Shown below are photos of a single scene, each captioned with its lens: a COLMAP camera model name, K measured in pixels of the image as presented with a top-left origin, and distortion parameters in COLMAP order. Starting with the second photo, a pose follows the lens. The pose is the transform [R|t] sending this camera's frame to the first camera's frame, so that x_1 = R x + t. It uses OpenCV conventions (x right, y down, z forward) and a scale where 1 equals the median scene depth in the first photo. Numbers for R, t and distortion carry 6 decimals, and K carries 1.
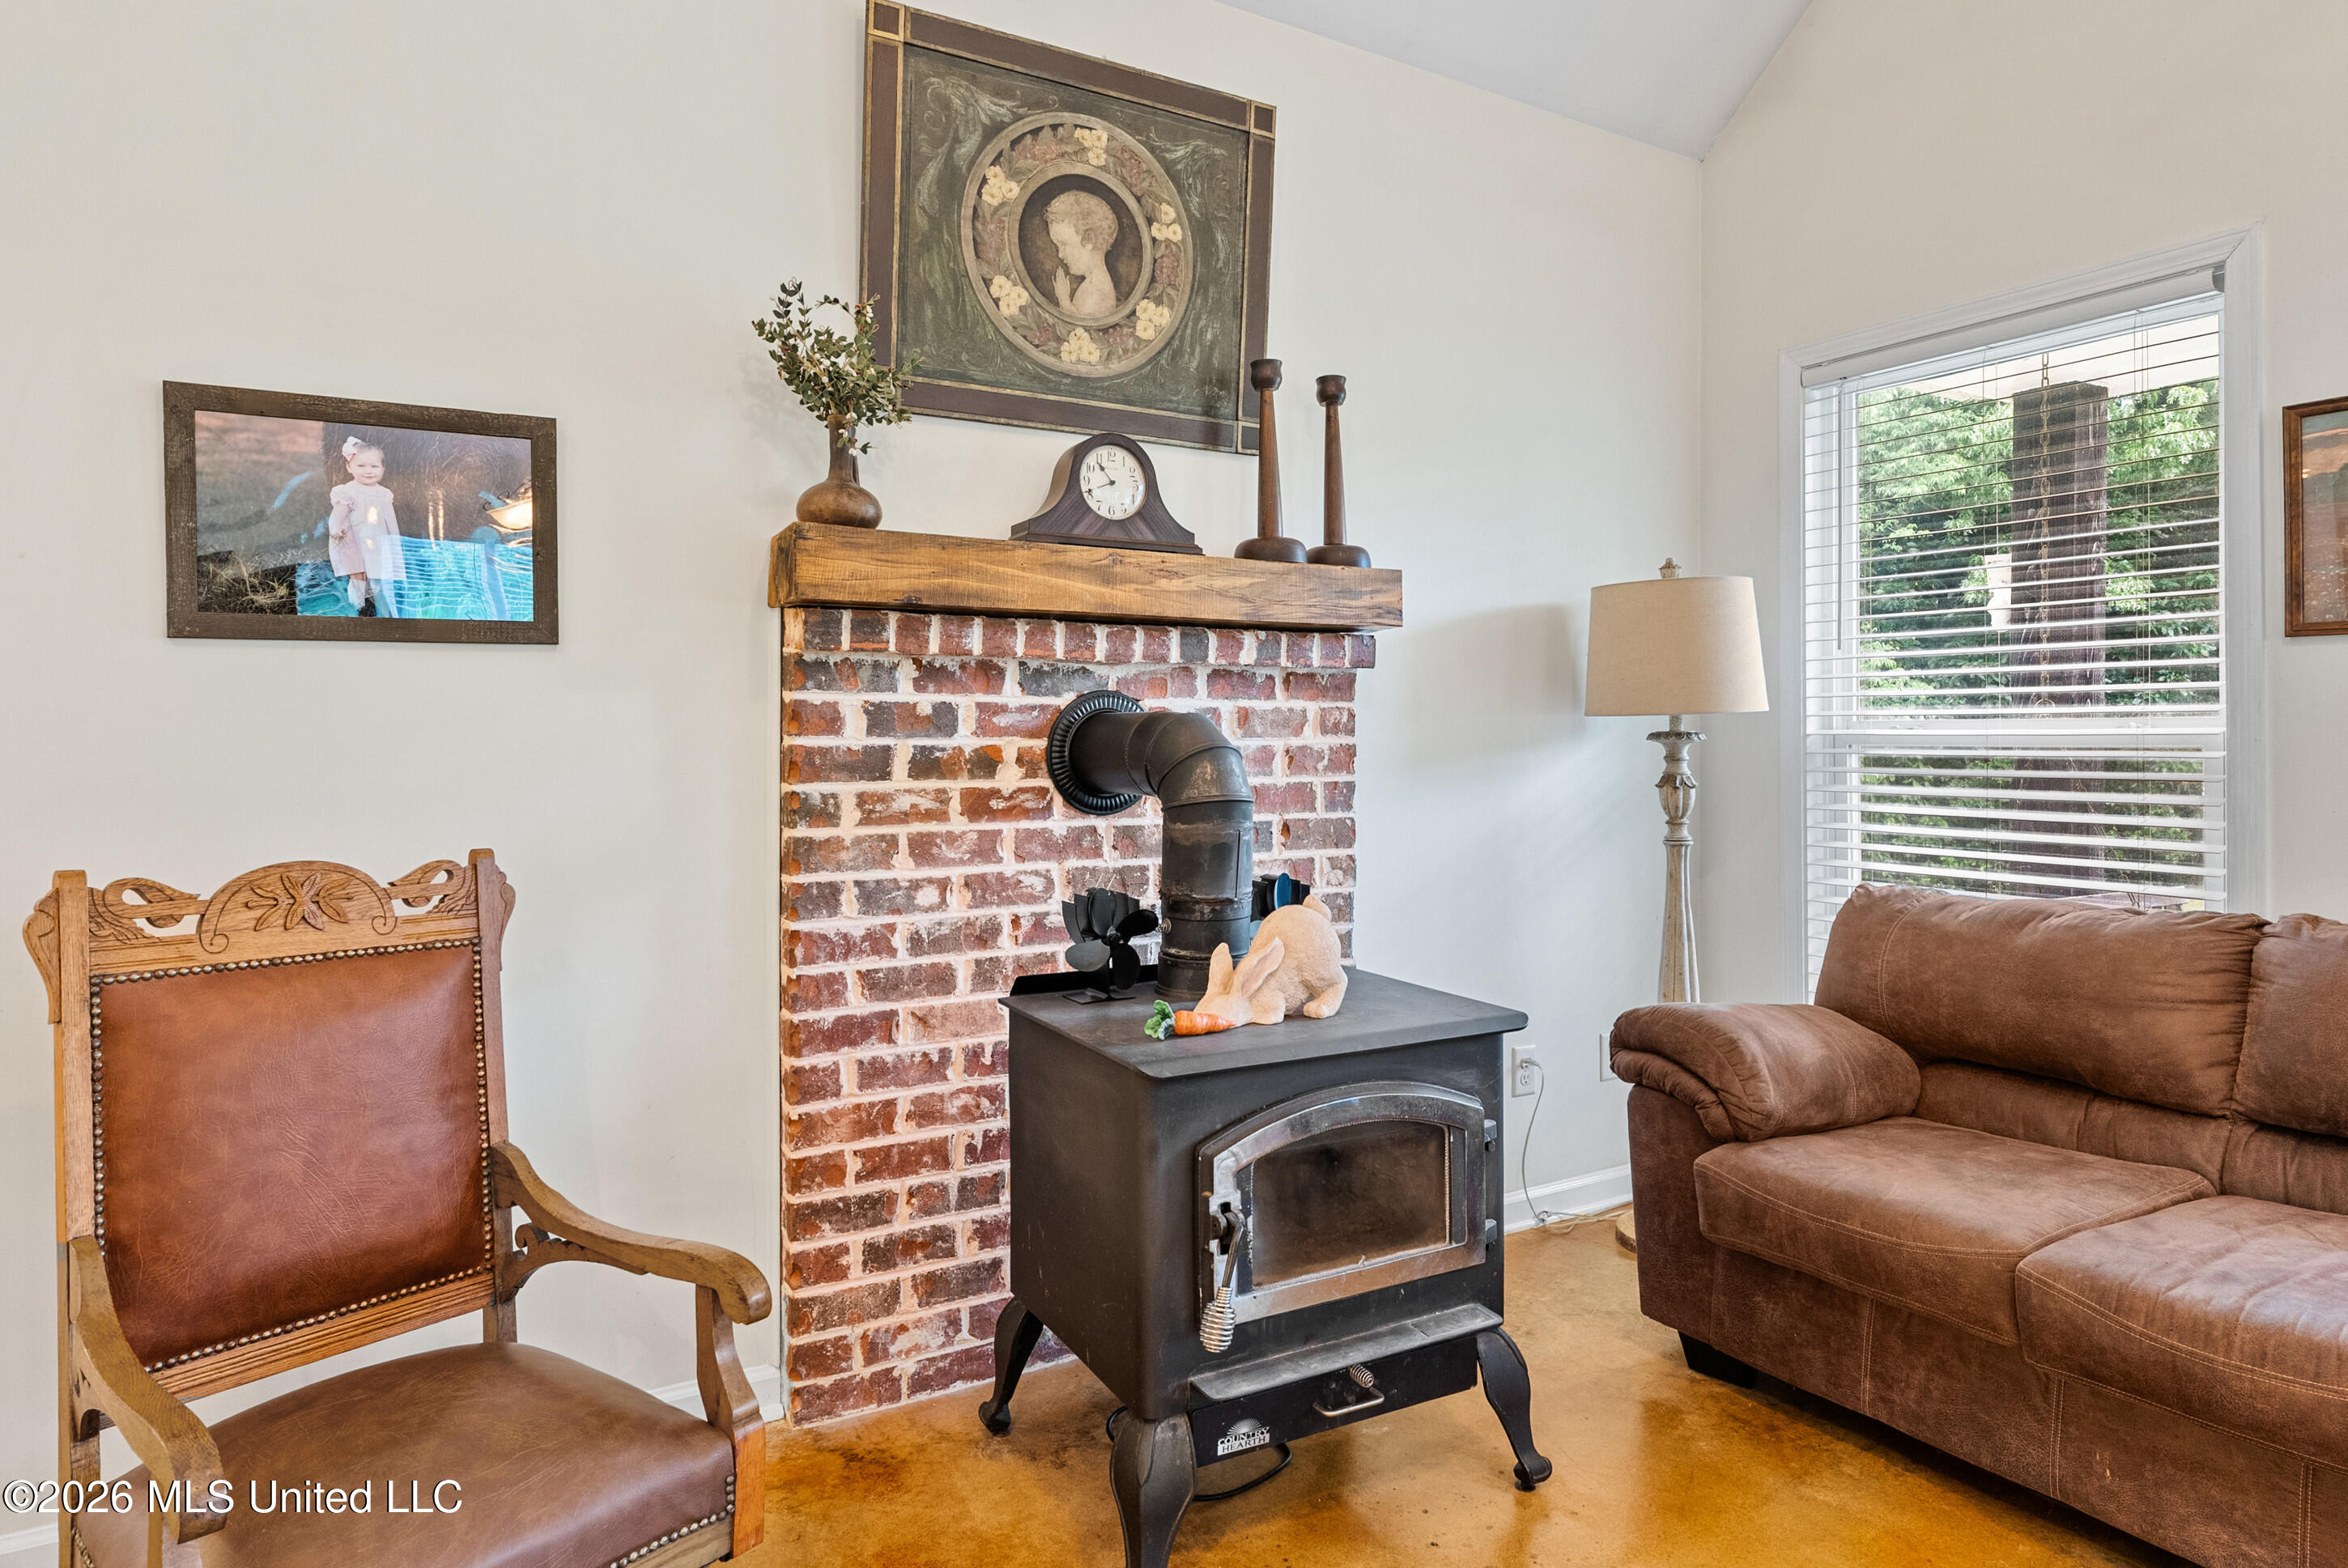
lens RADIAL K [[1411.6, 0, 1175.6], [0, 1411.6, 730.2], [0, 0, 1]] dist [-0.001472, 0.000426]
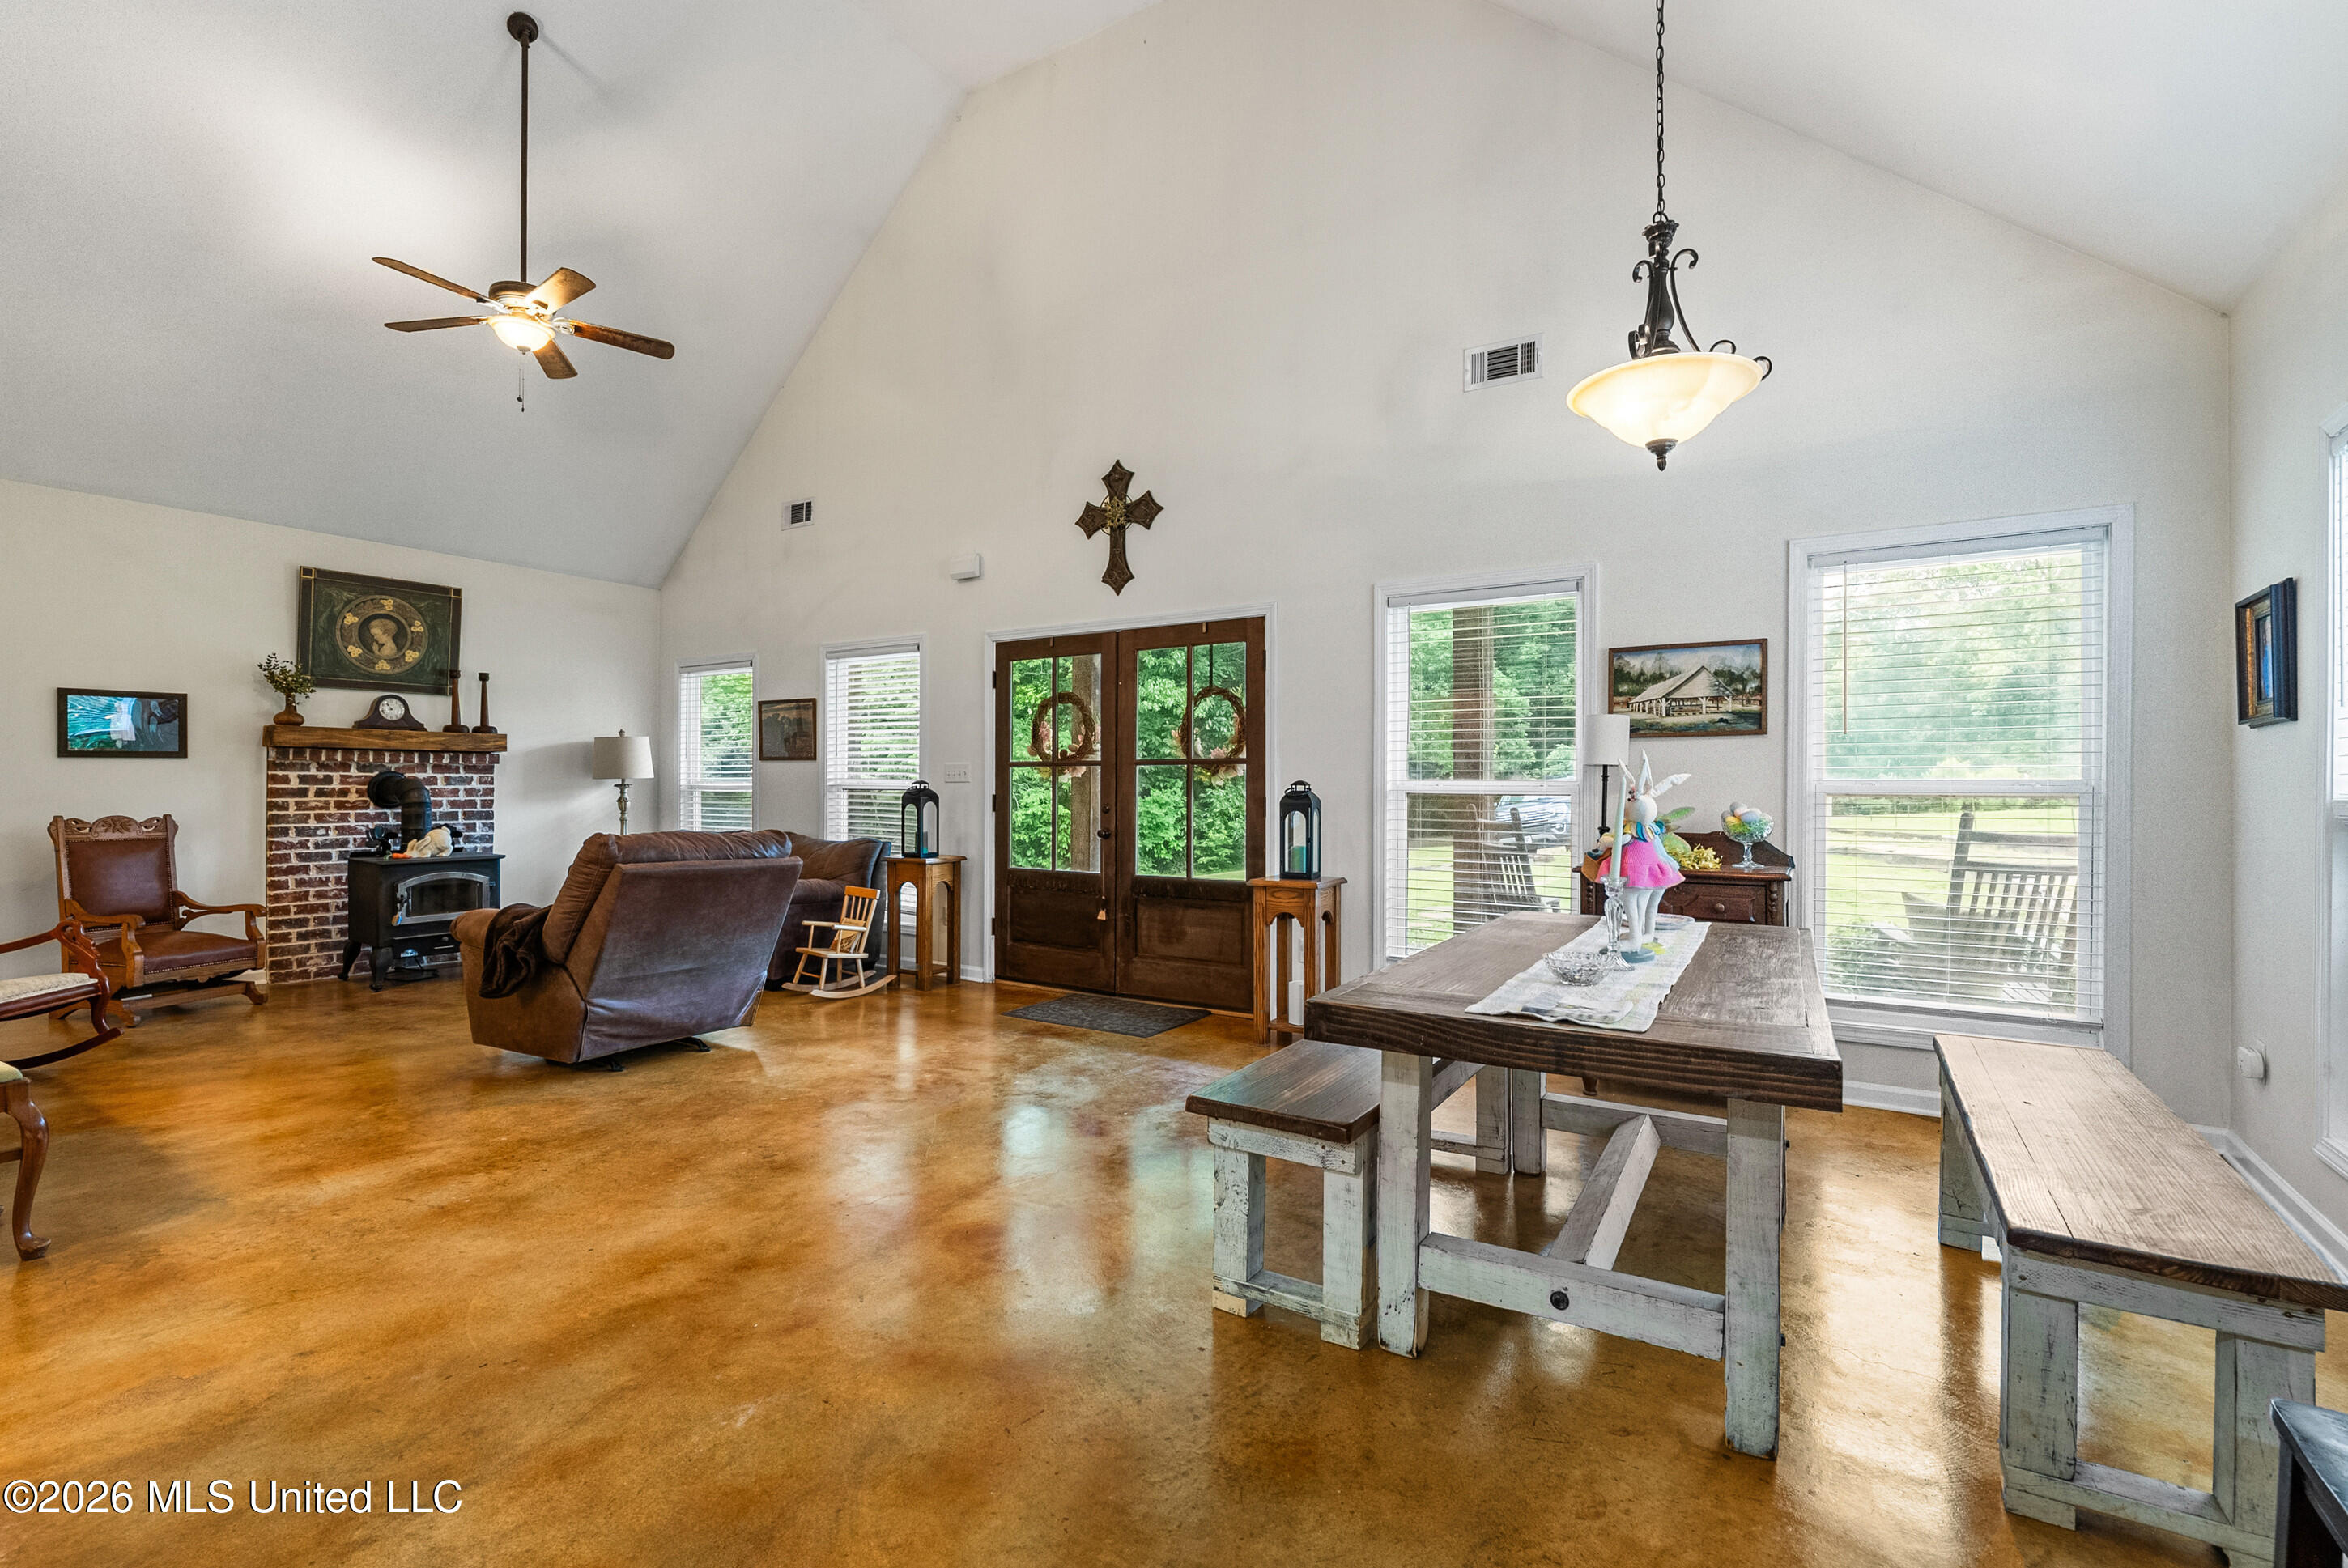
lens RADIAL K [[1078.3, 0, 1174.0], [0, 1078.3, 784.0], [0, 0, 1]] dist [-0.000289, 0.000835]
pose [[0.902395, 0.004069, 0.430891, 0.560648], [-0.005032, 0.999987, 0.001094, -0.010622], [-0.430881, -0.003156, 0.902403, -2.240573]]
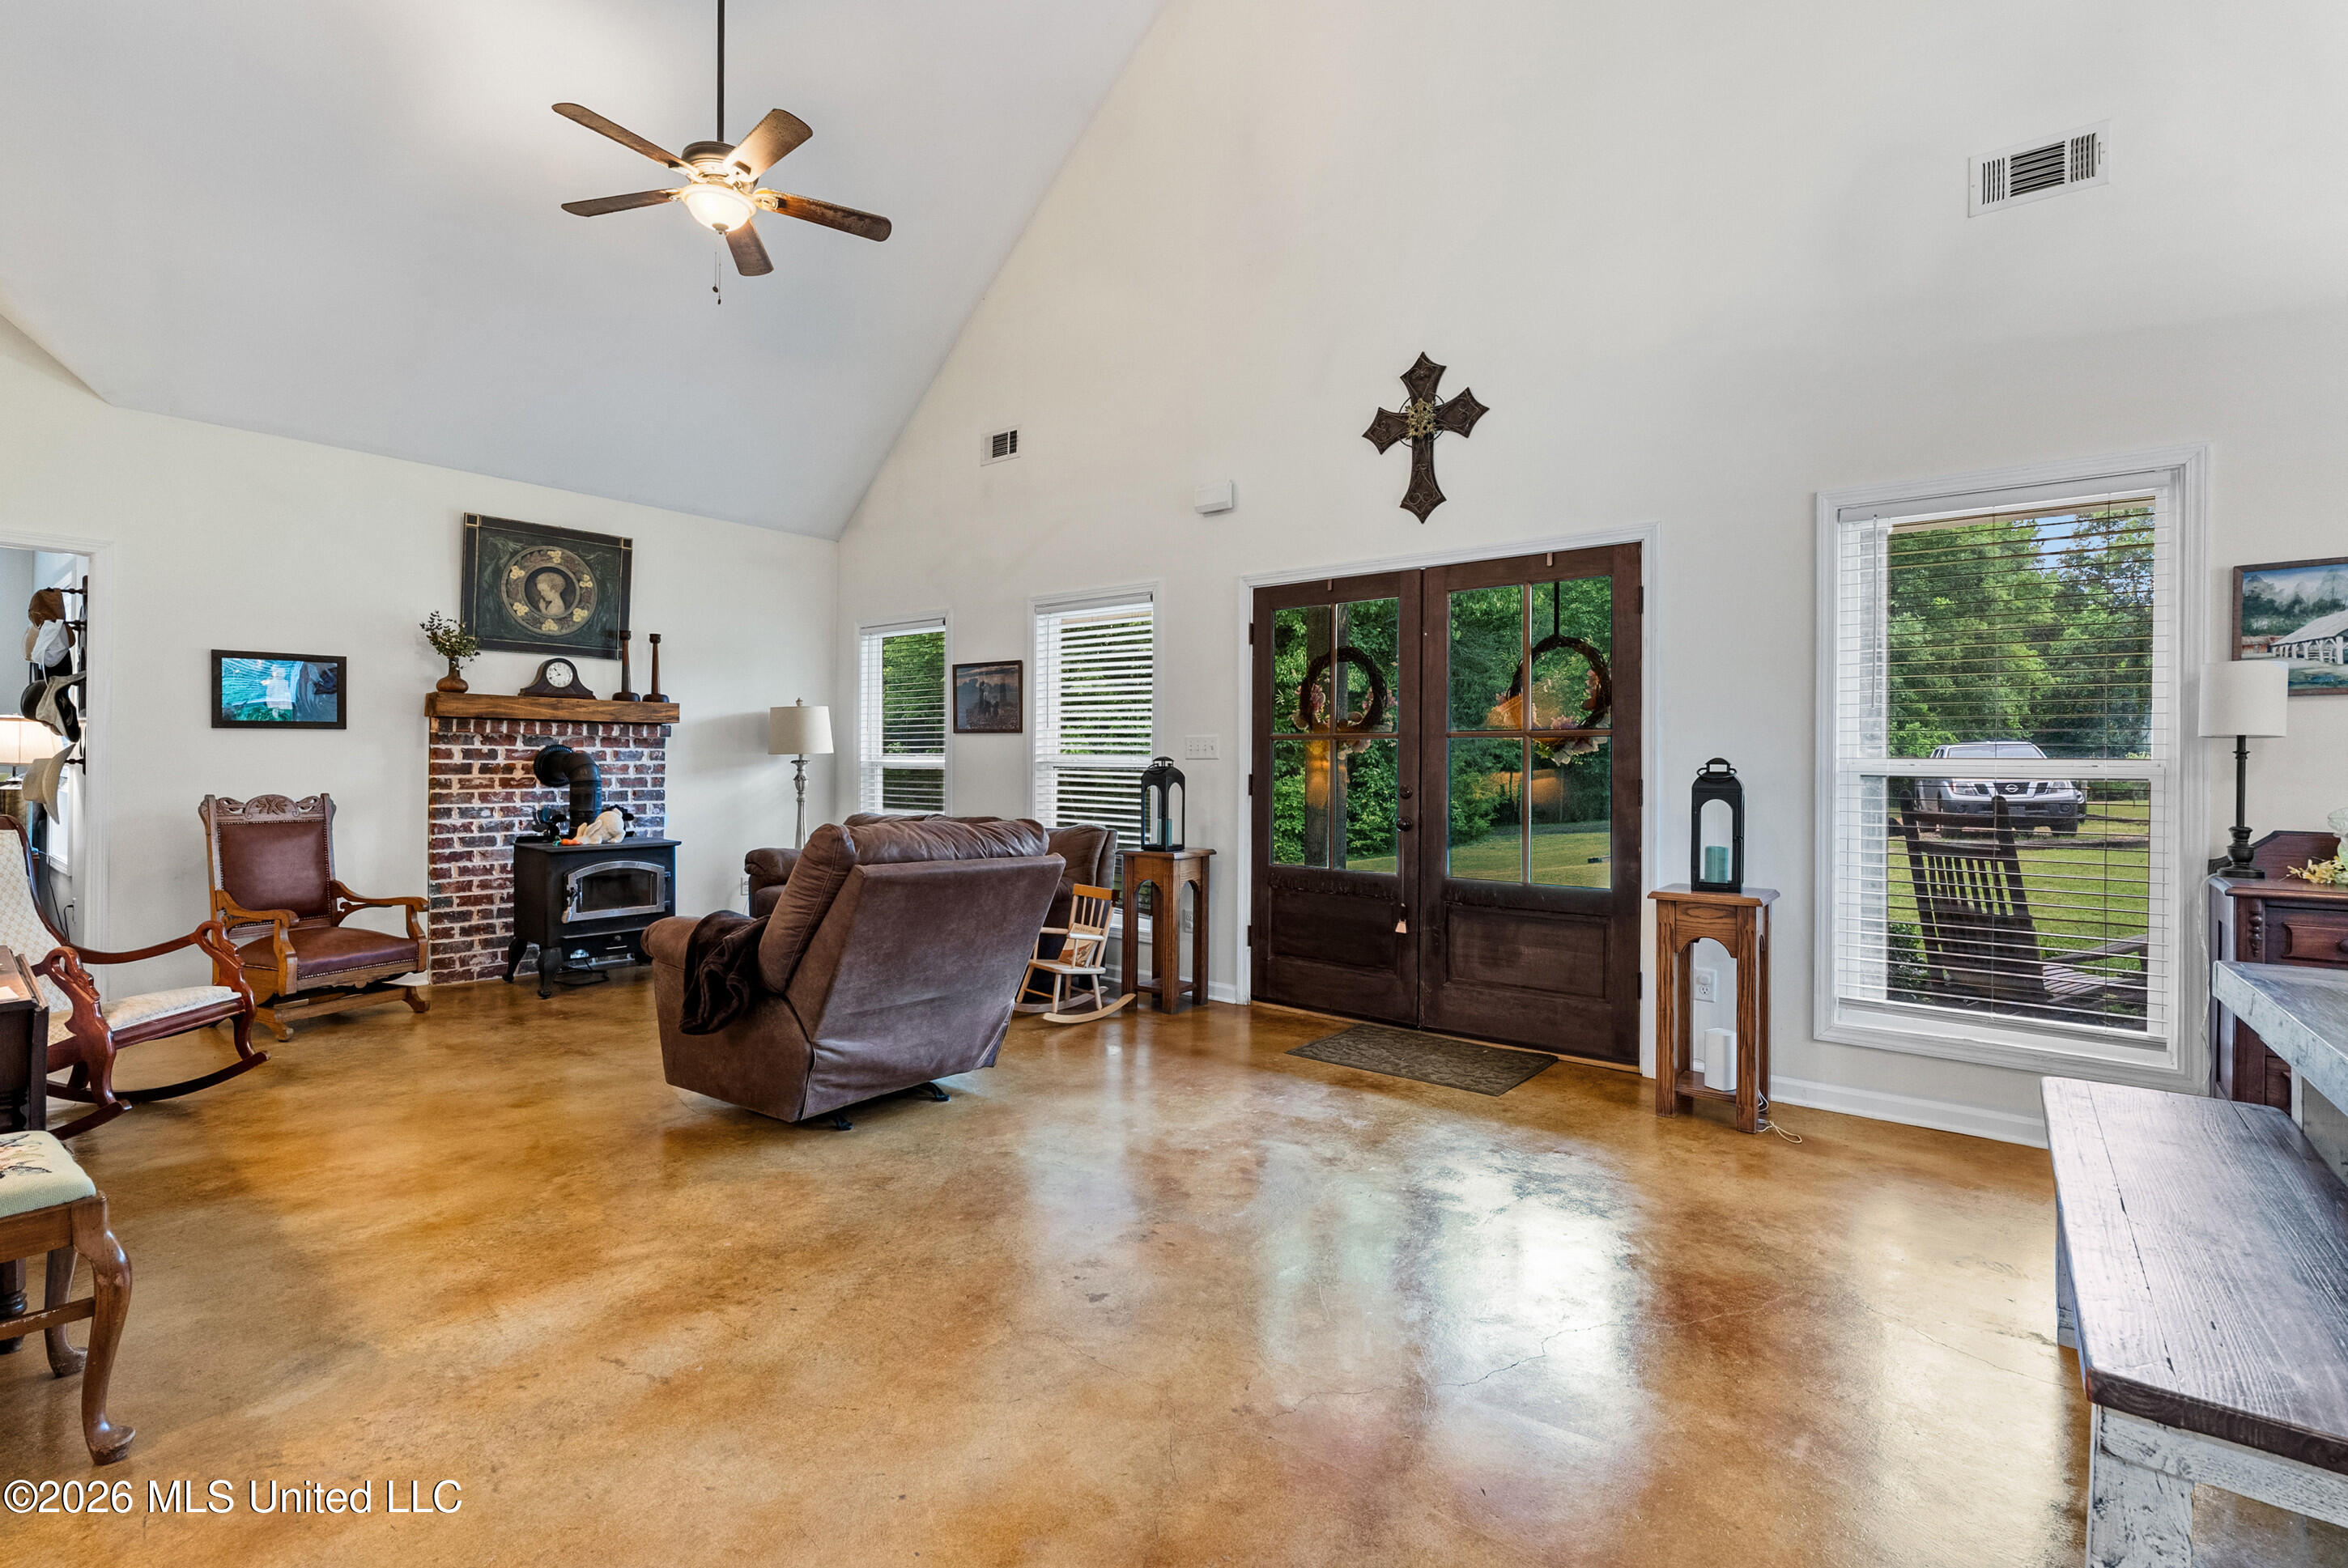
lens RADIAL K [[1109.8, 0, 1174.9], [0, 1109.8, 761.6], [0, 0, 1]] dist [-0.000933, 0.000185]
pose [[0.943158, 0.006870, 0.332275, 0.424805], [-0.007868, 0.999968, 0.001657, -0.007555], [-0.332253, -0.004177, 0.943181, -1.723164]]
